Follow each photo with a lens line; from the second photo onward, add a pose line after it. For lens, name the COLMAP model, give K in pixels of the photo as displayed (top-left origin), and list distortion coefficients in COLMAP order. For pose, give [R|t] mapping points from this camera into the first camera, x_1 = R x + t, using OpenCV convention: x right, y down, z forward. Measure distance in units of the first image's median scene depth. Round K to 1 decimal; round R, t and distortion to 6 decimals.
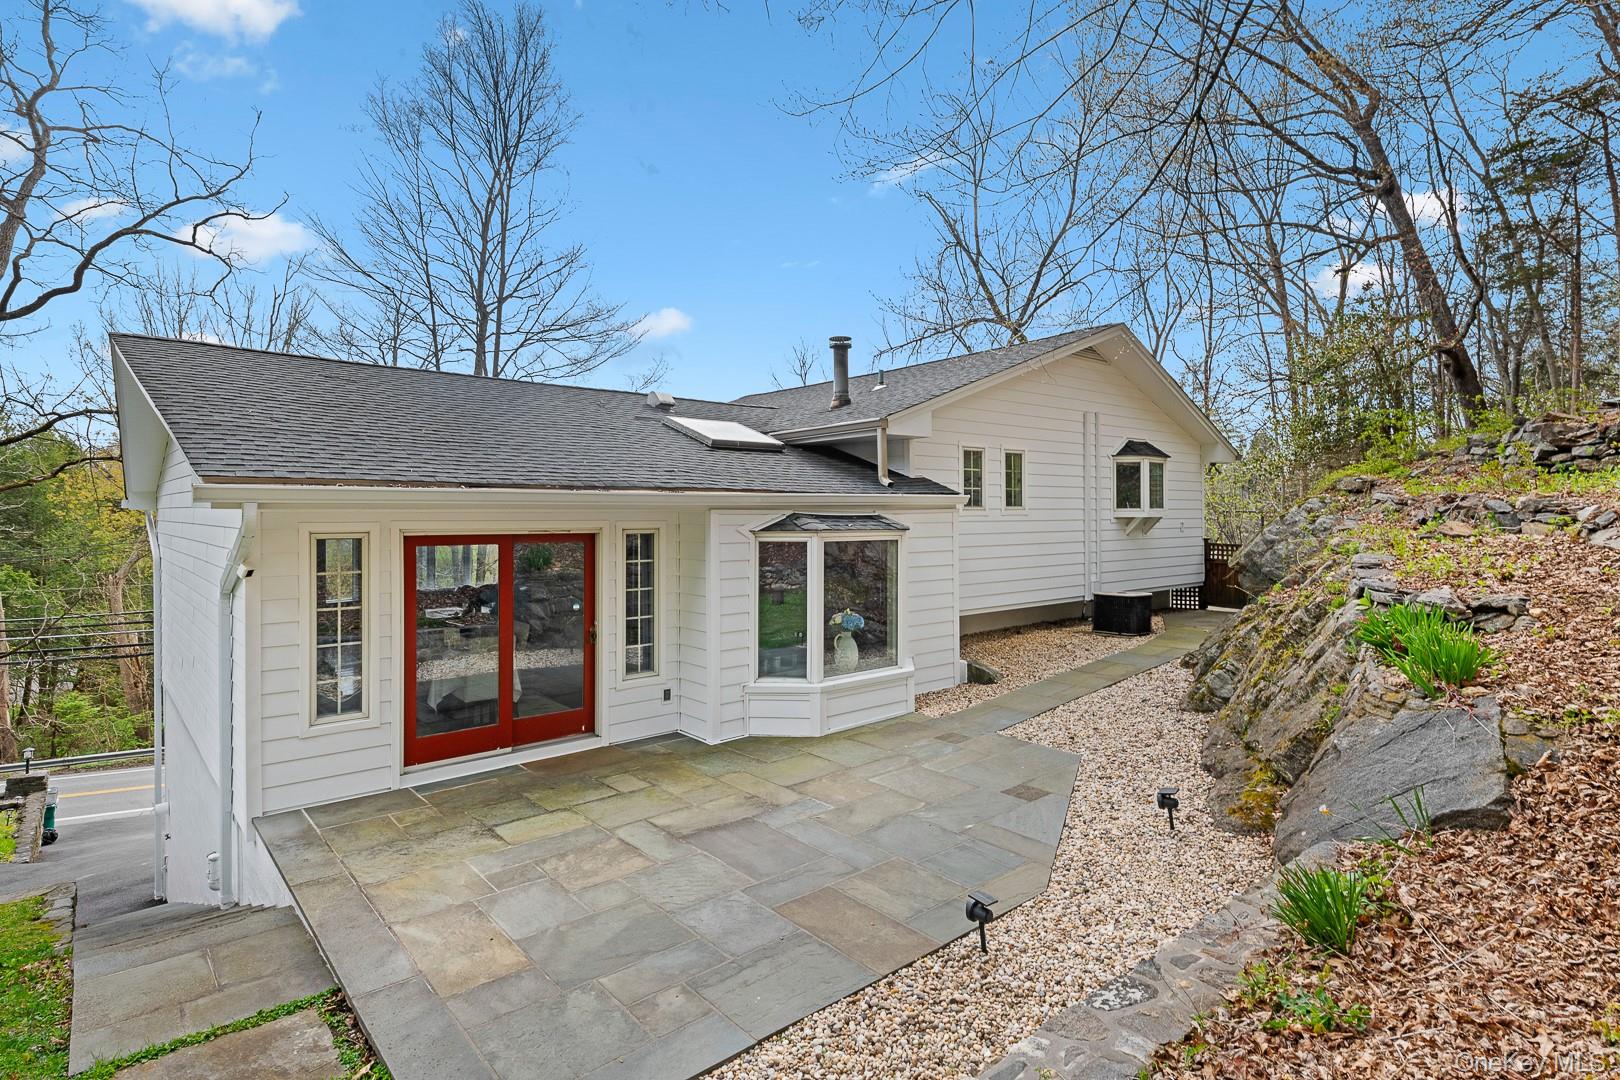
lens RADIAL K [[835.3, 0, 800.4], [0, 835.3, 530.2], [0, 0, 1]] dist [0.010254, -0.003590]
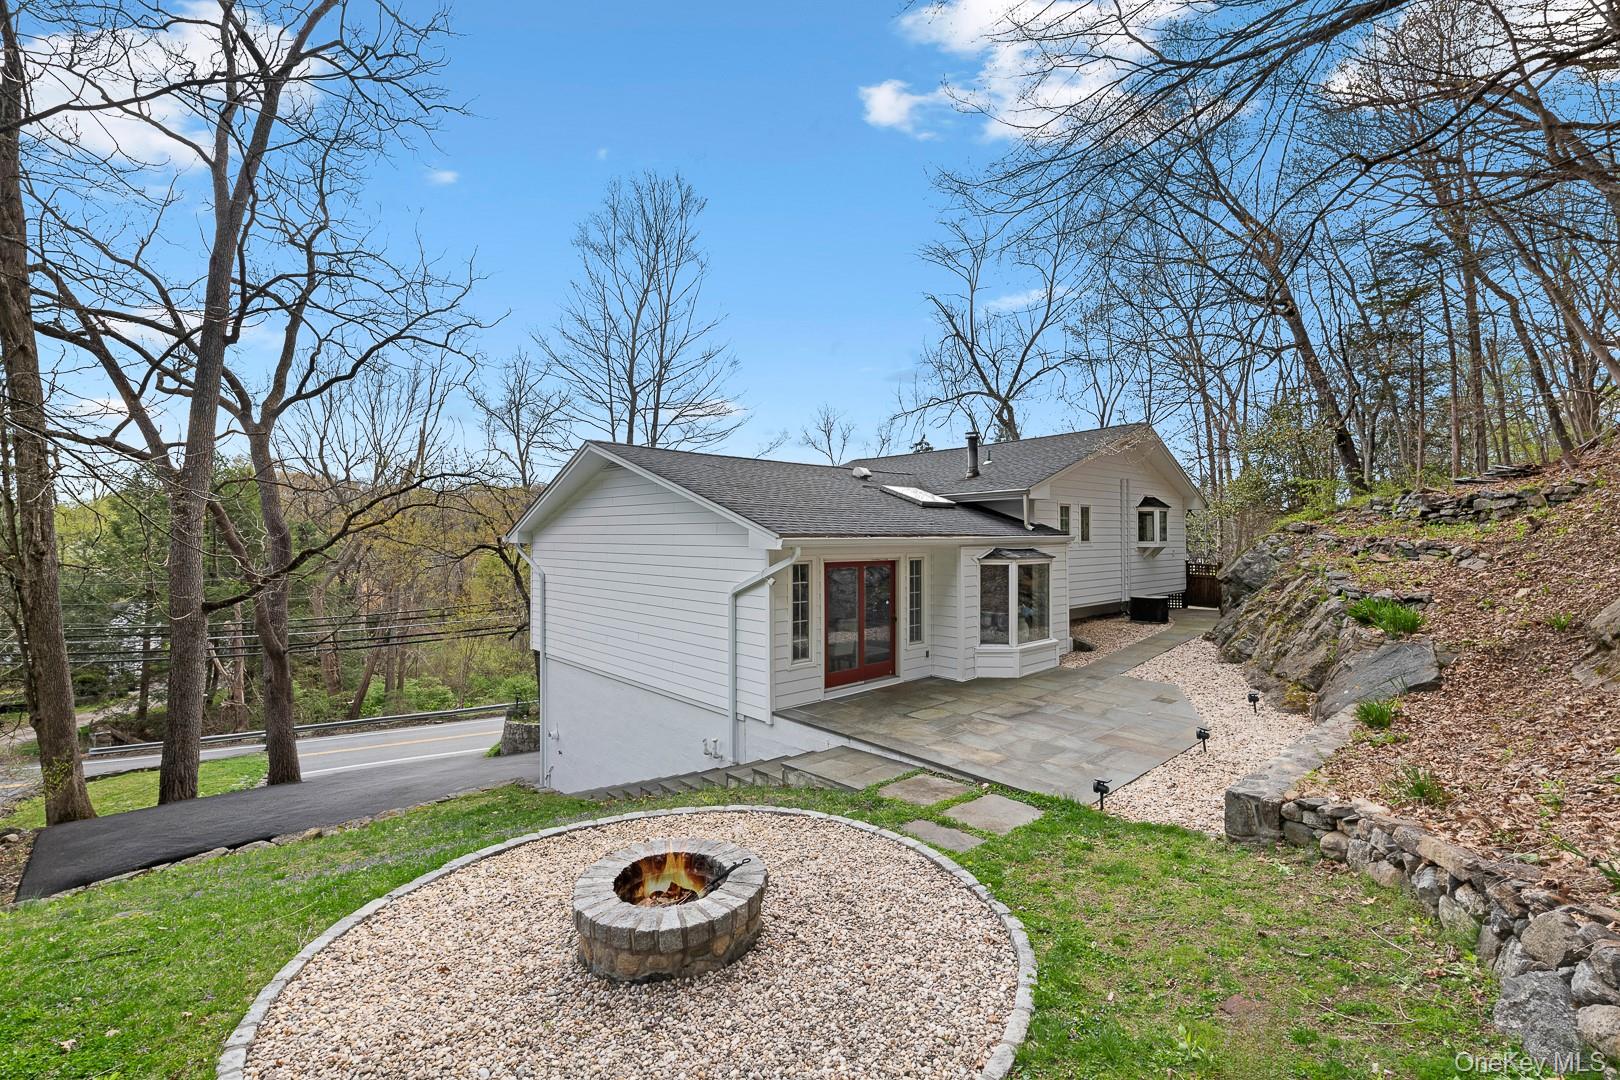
lens RADIAL K [[677.9, 0, 818.2], [0, 677.9, 543.5], [0, 0, 1]] dist [0.010732, -0.000039]
pose [[0.999507, 0.000391, 0.031405, -0.421742], [-0.000040, 0.999938, -0.011175, -0.014231], [-0.031408, 0.011168, 0.999444, -0.379597]]
